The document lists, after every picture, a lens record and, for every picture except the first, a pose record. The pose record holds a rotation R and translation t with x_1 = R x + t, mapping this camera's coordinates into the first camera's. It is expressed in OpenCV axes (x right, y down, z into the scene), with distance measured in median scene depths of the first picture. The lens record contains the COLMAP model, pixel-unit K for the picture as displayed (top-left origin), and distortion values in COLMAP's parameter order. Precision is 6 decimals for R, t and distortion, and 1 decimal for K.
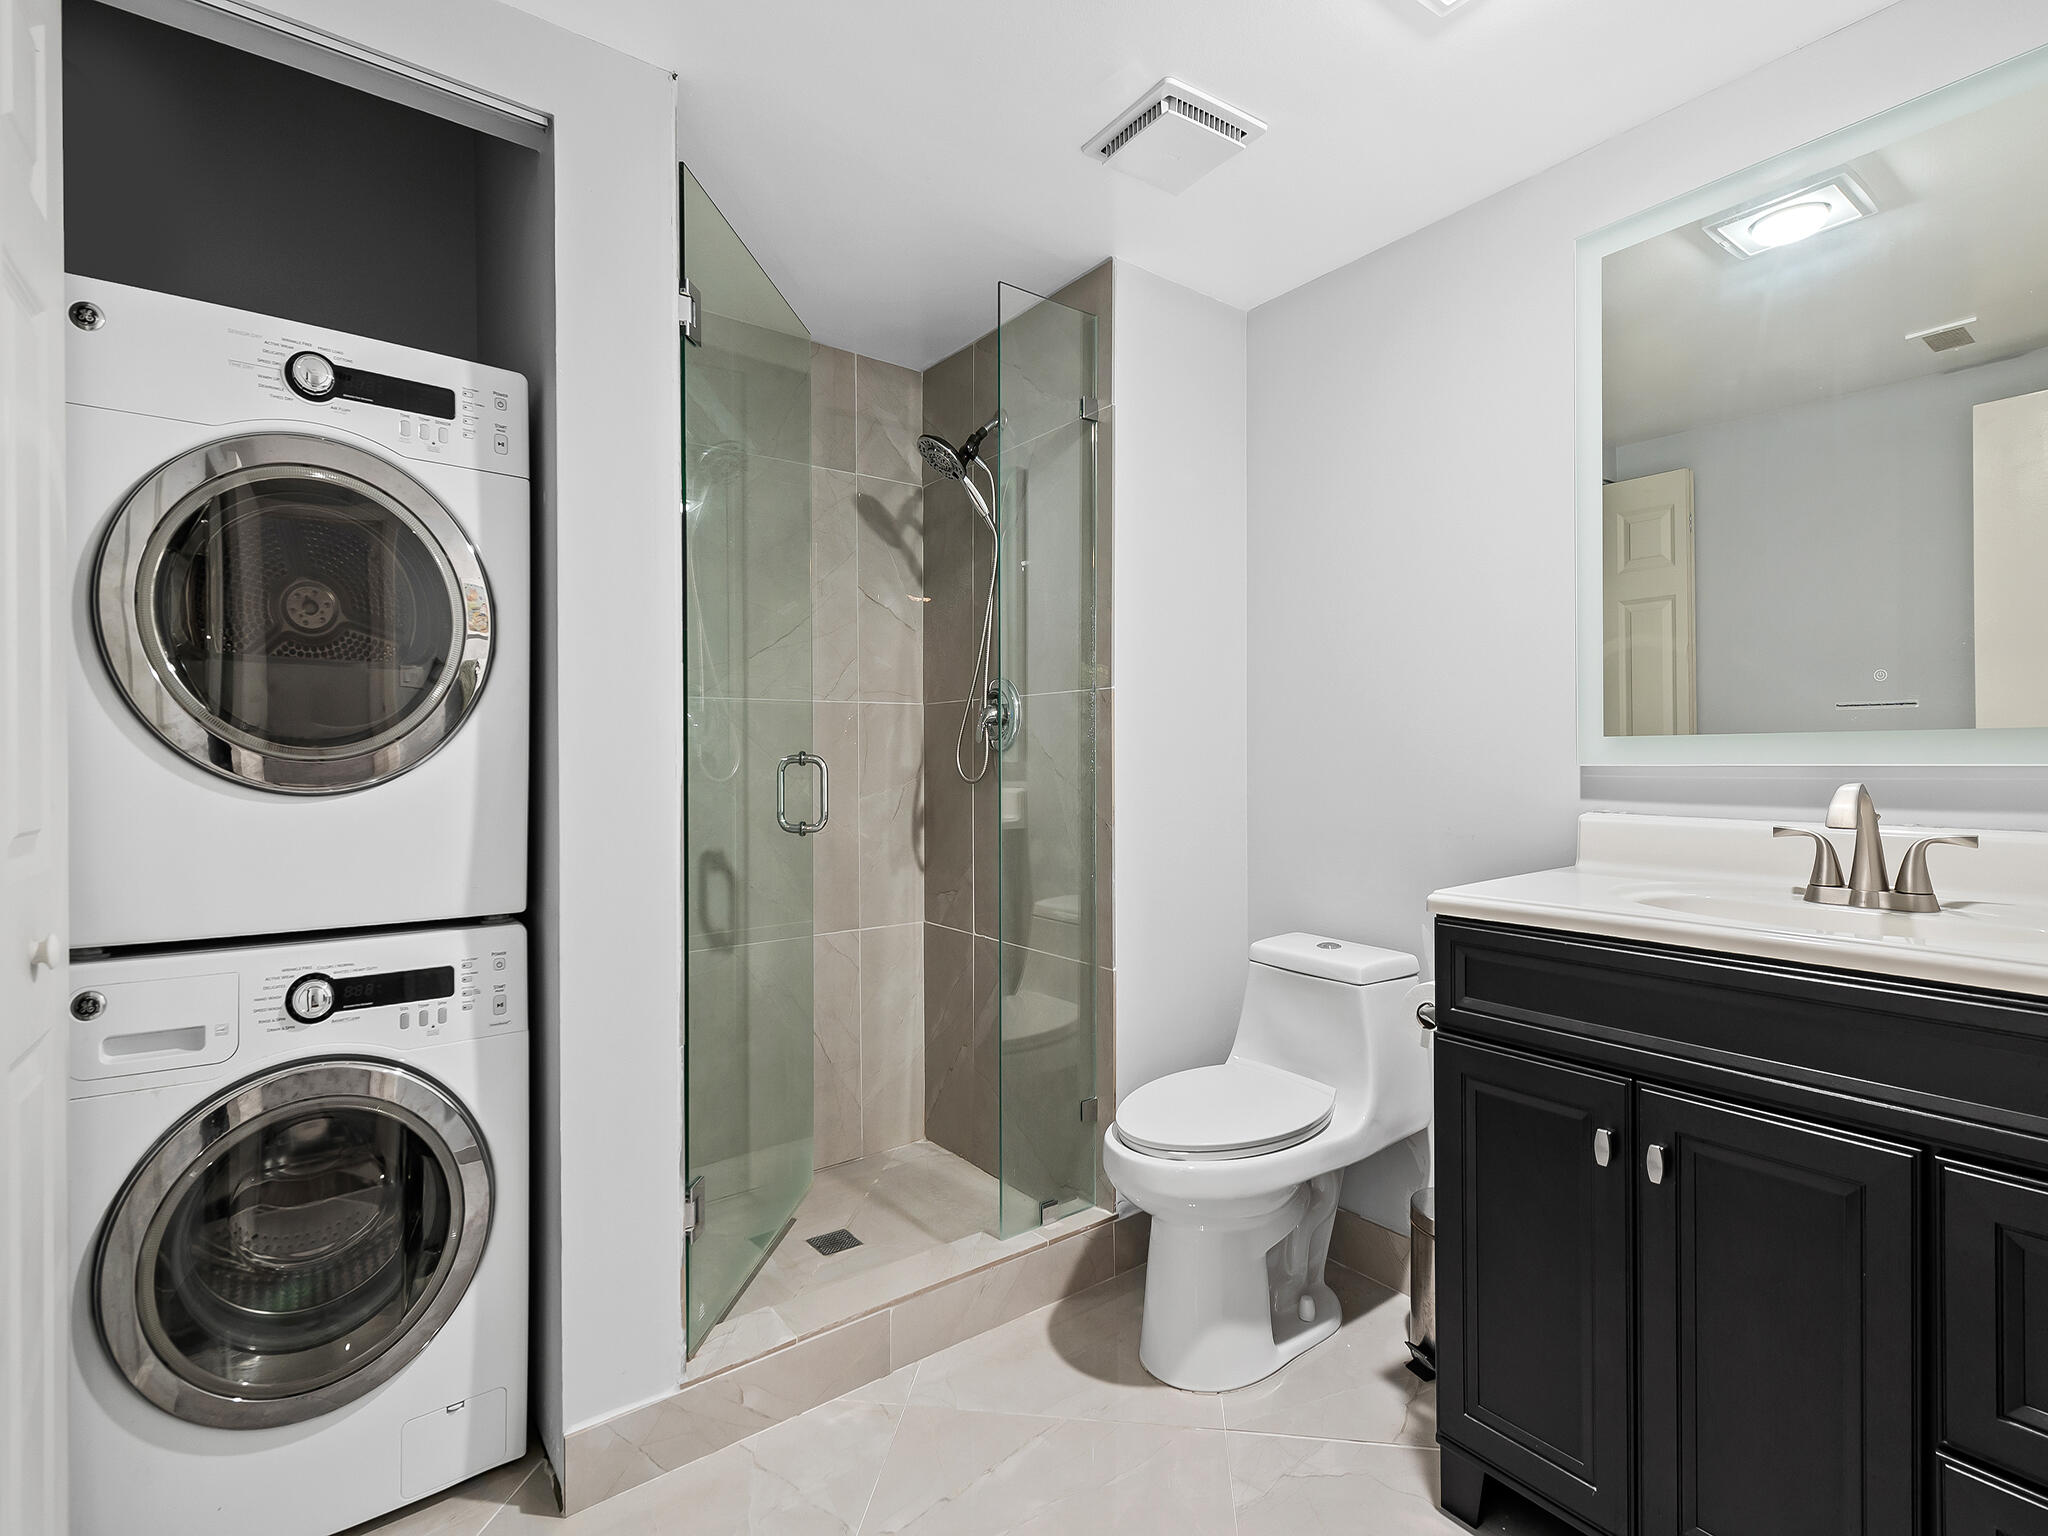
lens RADIAL K [[970.5, 0, 1042.2], [0, 970.5, 762.9], [0, 0, 1]] dist [0.020381, -0.008707]
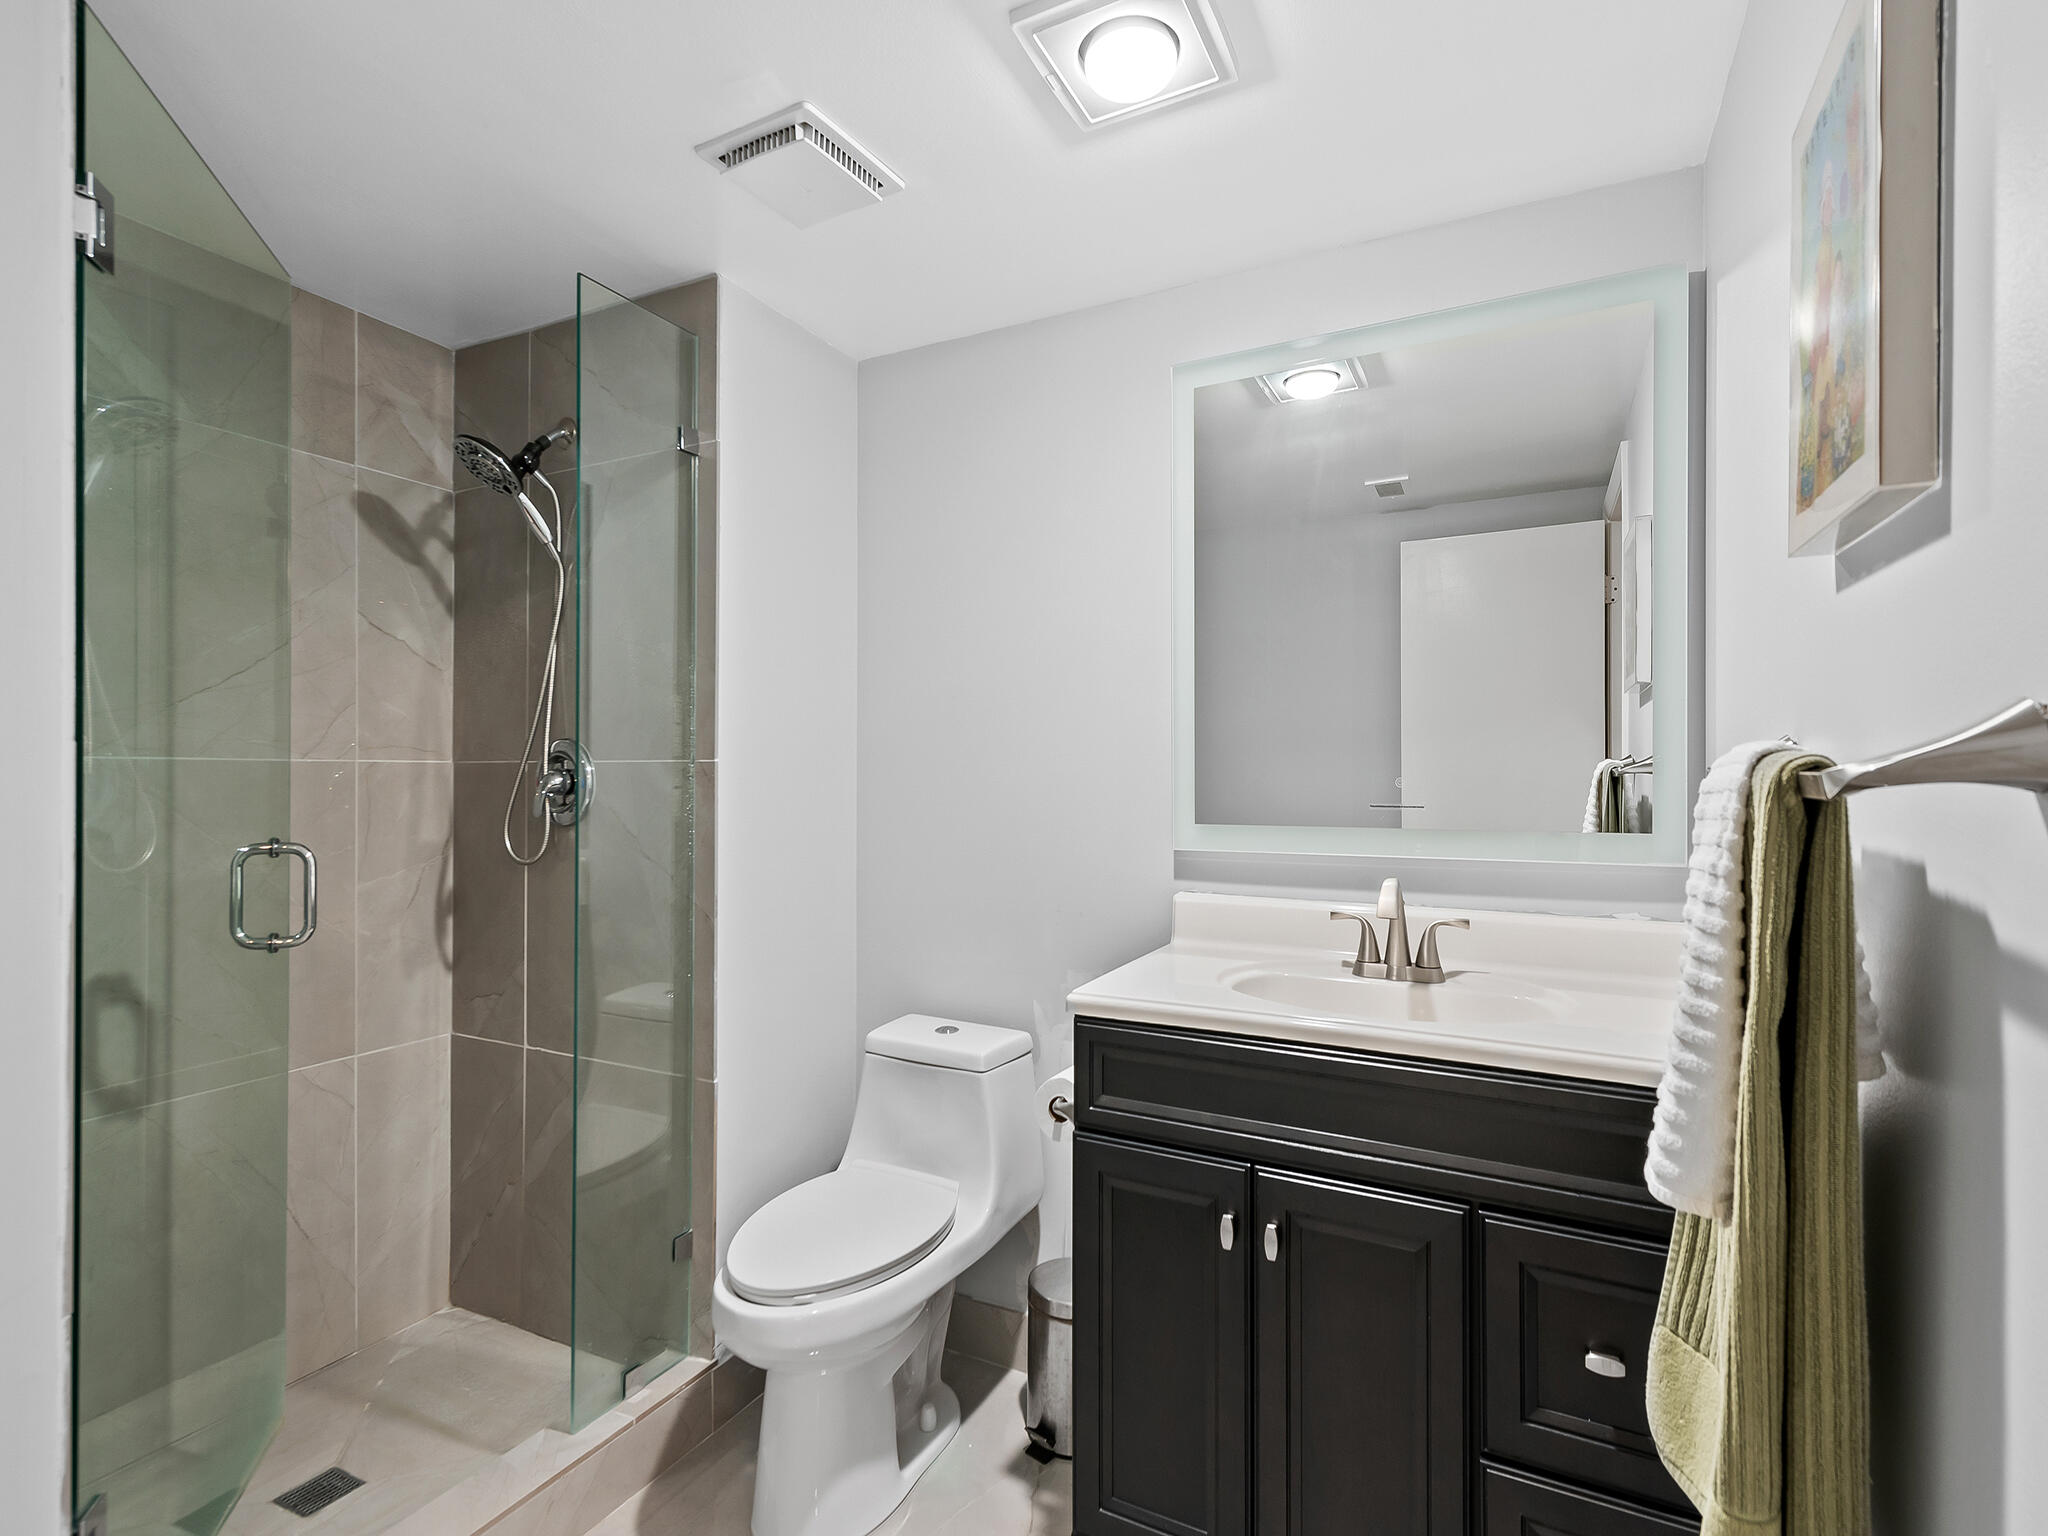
lens RADIAL K [[963.2, 0, 1024.0], [0, 963.2, 768.0], [0, 0, 1]] dist [0.017331, -0.006609]
pose [[0.899313, 0.008122, 0.437231, -0.057043], [-0.006456, 0.999965, -0.005296, -0.065092], [-0.437259, 0.001940, 0.899334, 0.085167]]
